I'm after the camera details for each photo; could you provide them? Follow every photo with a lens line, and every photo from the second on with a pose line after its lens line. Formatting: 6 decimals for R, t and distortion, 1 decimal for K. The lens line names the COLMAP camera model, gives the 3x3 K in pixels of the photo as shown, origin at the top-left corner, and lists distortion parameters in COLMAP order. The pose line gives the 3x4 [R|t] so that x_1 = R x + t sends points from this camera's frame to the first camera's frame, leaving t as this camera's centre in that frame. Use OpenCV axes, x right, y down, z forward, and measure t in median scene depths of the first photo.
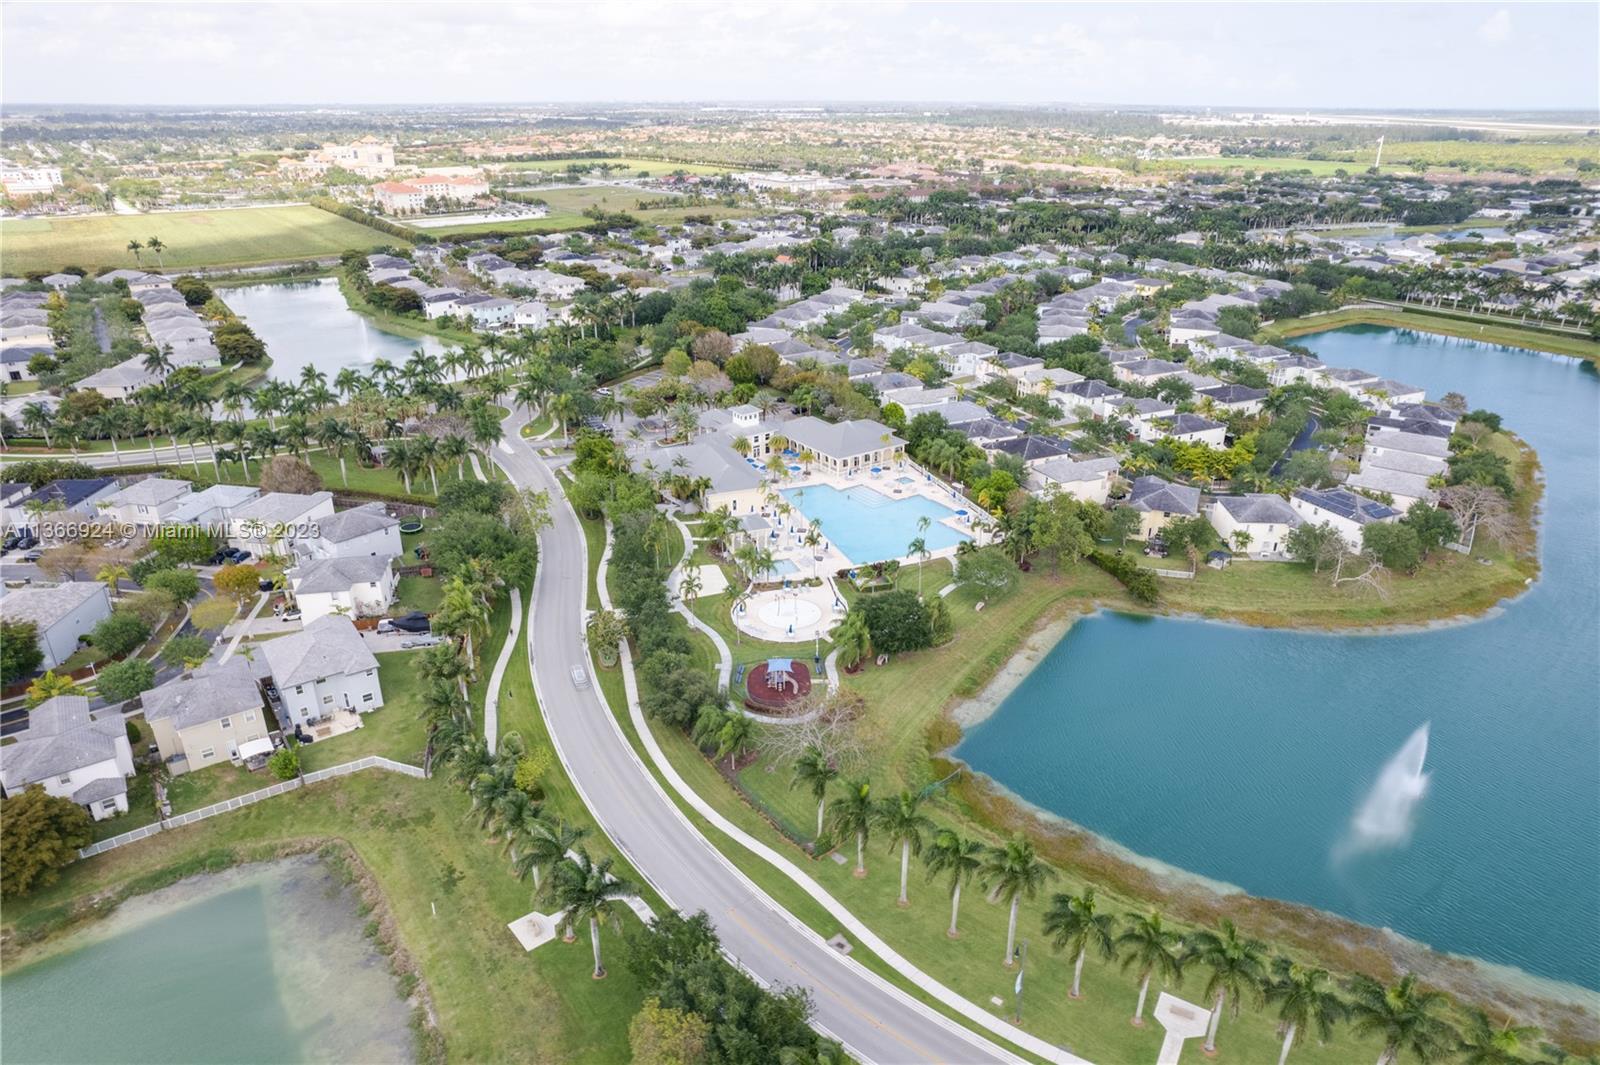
lens RADIAL K [[1025.9, 0, 803.7], [0, 1025.9, 535.9], [0, 0, 1]] dist [-0.088167, 0.079048]
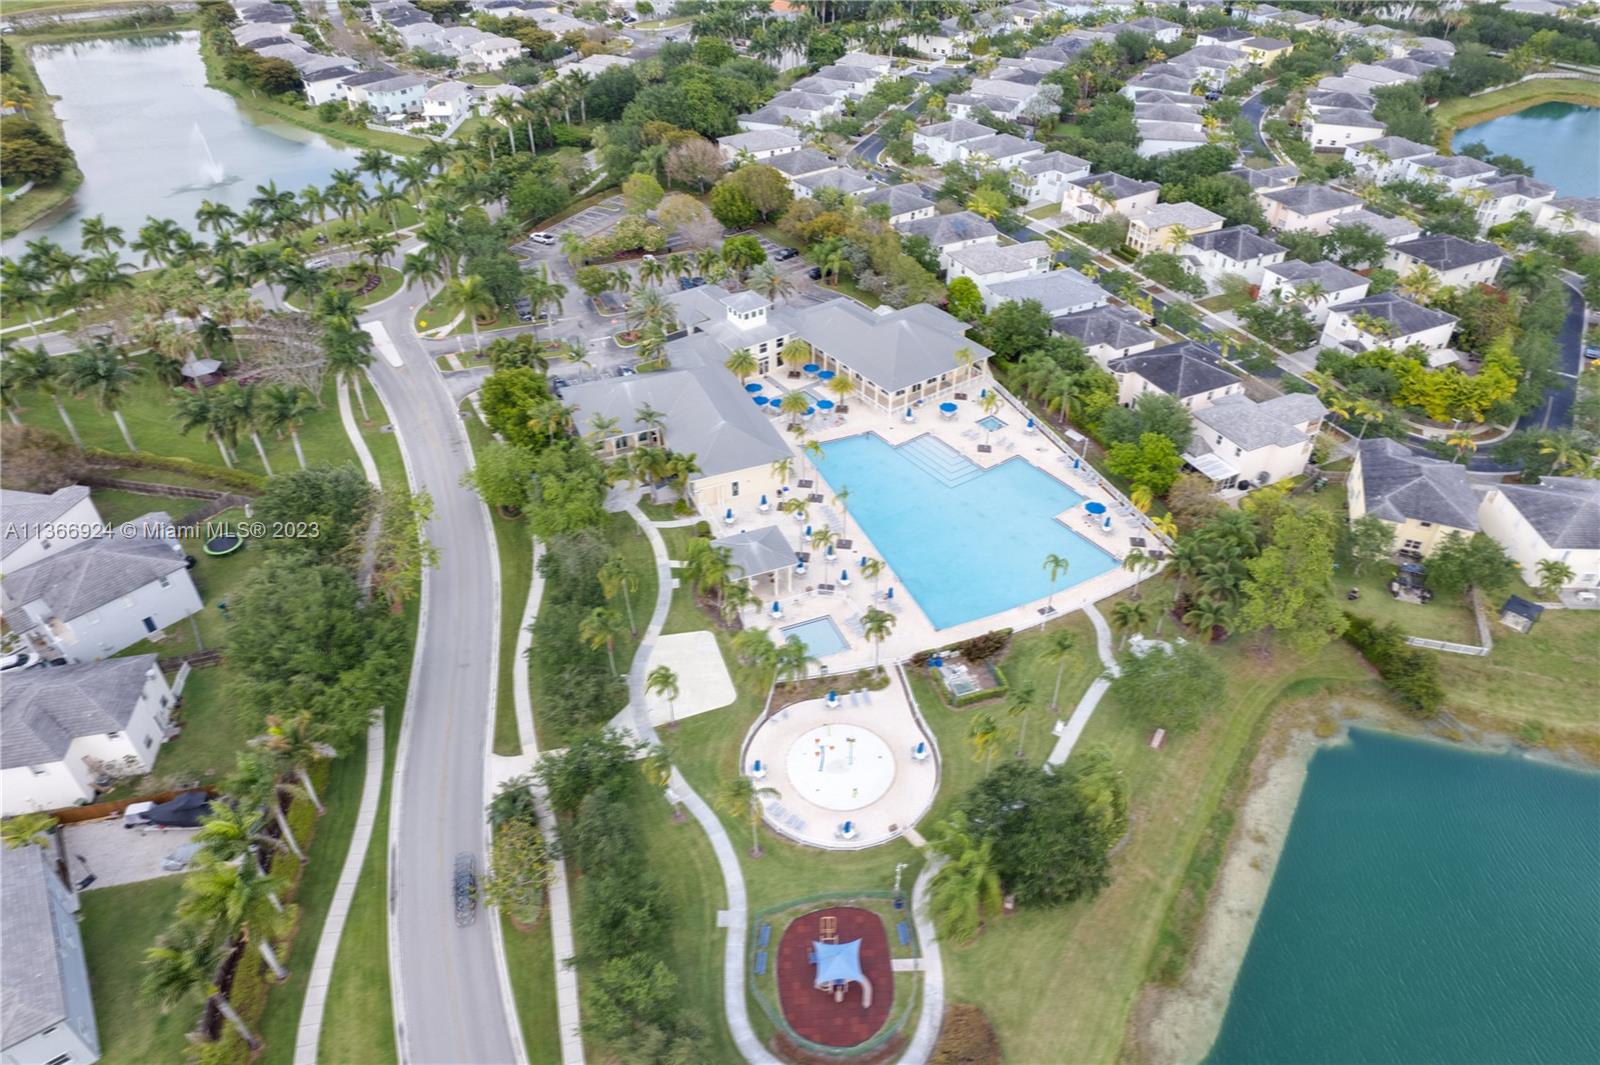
lens RADIAL K [[1042.3, 0, 809.9], [0, 1042.3, 523.8], [0, 0, 1]] dist [-0.105219, 0.101101]
pose [[0.999846, -0.010566, 0.014011, -0.020054], [0.007071, 0.973301, 0.229425, -0.103185], [-0.016061, -0.229290, 0.973226, 0.242348]]
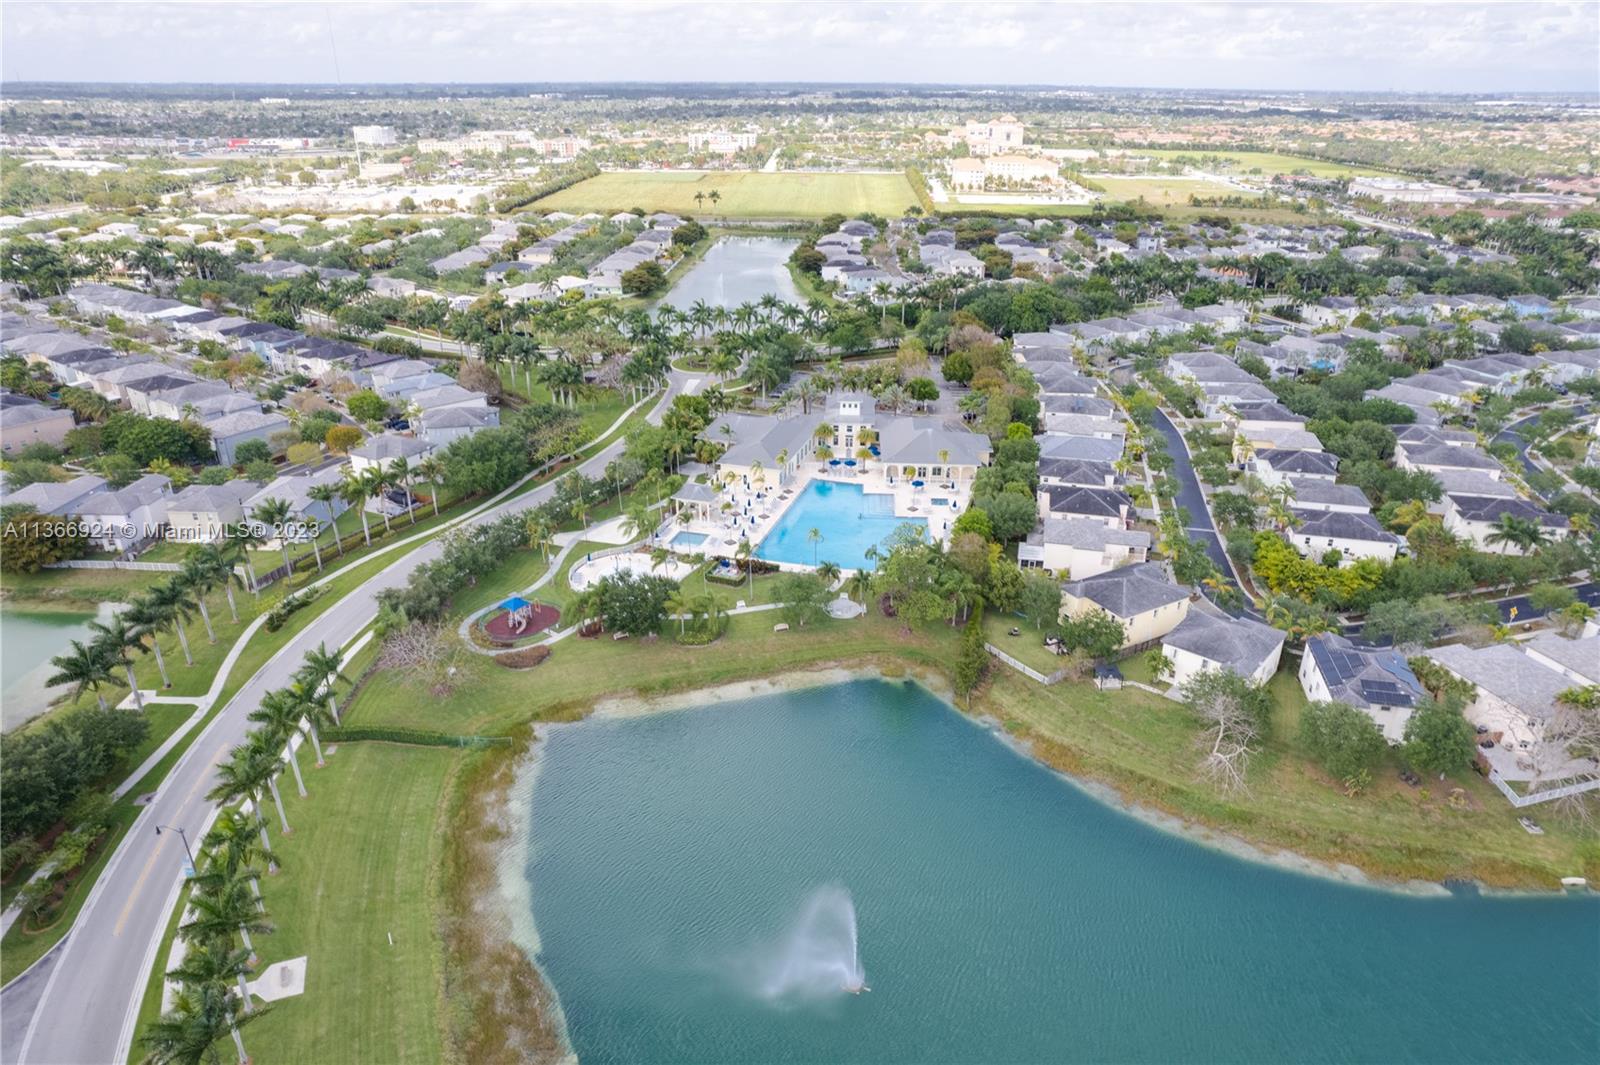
lens RADIAL K [[1025.9, 0, 803.7], [0, 1025.9, 535.9], [0, 0, 1]] dist [-0.088167, 0.079048]
pose [[0.790494, 0.255915, -0.556442, 0.371617], [-0.249038, 0.964329, 0.089719, -0.054242], [0.559554, 0.067653, 0.826028, 0.126069]]
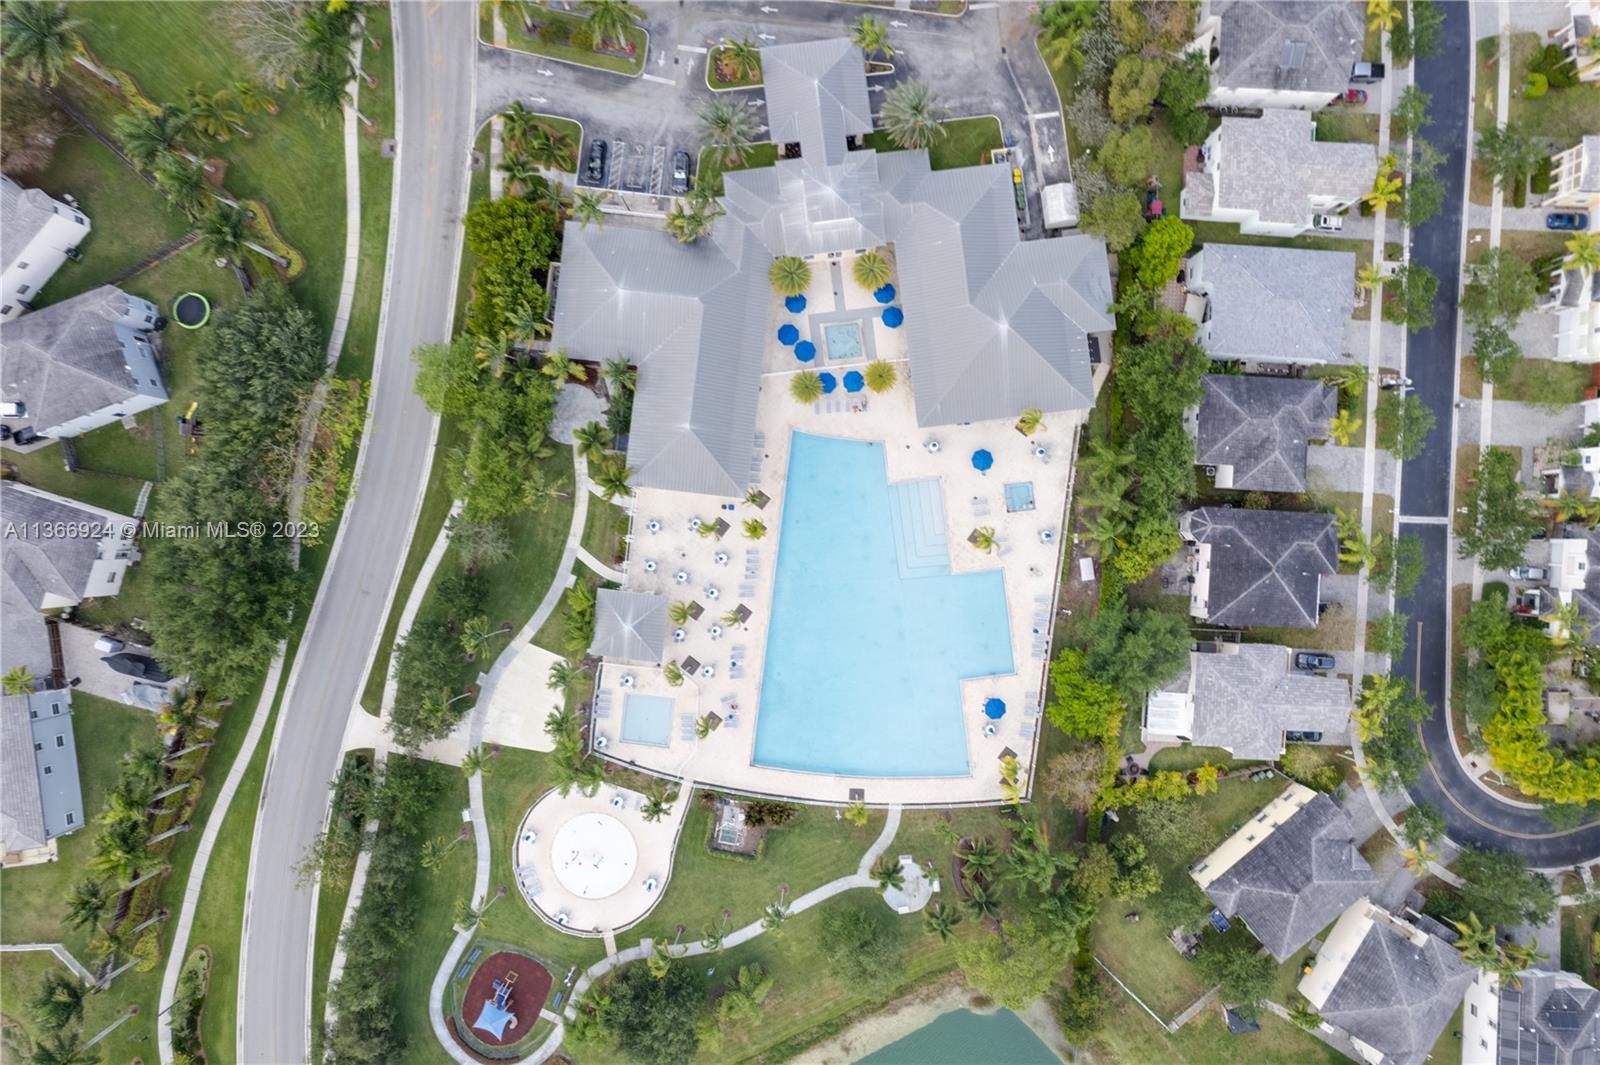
lens RADIAL K [[1025.9, 0, 803.7], [0, 1025.9, 535.9], [0, 0, 1]] dist [-0.088167, 0.079048]
pose [[0.879747, 0.475421, -0.004525, 0.006783], [-0.187313, 0.355331, 0.915780, -0.371877], [0.436989, -0.804807, 0.401654, 0.507437]]
